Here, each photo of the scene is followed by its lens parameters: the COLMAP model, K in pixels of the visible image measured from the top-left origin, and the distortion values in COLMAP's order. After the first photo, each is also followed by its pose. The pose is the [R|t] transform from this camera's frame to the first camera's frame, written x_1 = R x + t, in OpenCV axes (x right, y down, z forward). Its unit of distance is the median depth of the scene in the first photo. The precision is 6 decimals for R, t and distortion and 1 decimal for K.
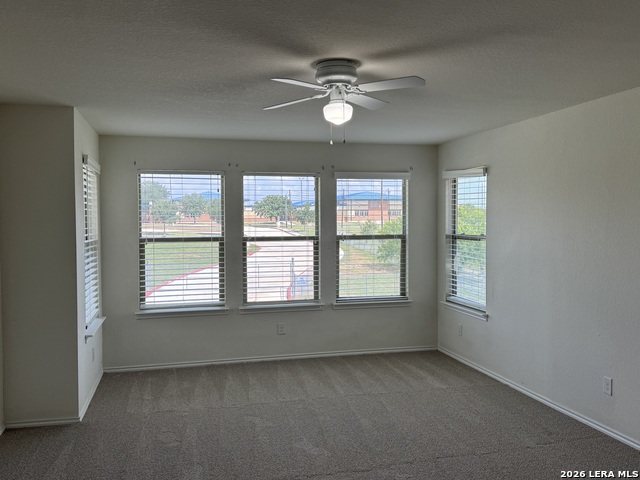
lens RADIAL K [[582.2, 0, 335.9], [0, 582.2, 227.5], [0, 0, 1]] dist [0.085064, 0.000000]
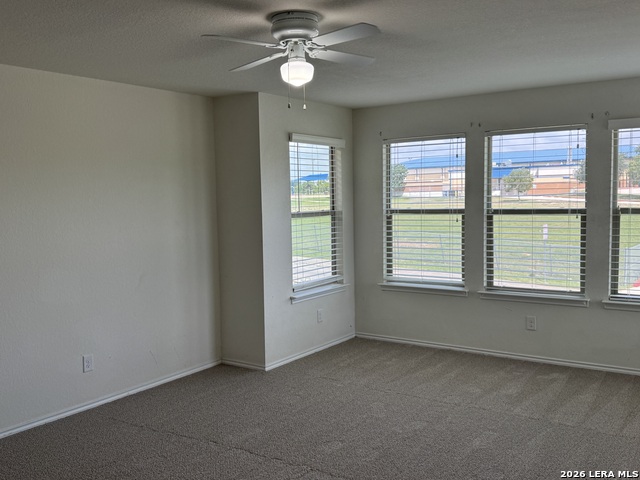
lens RADIAL K [[645.0, 0, 316.9], [0, 645.0, 240.3], [0, 0, 1]] dist [0.057607, 0.000000]
pose [[0.645779, 0.048873, -0.761959, 0.405442], [0.006655, 0.997551, 0.069625, -0.005932], [0.763496, -0.050033, 0.643872, 0.202858]]
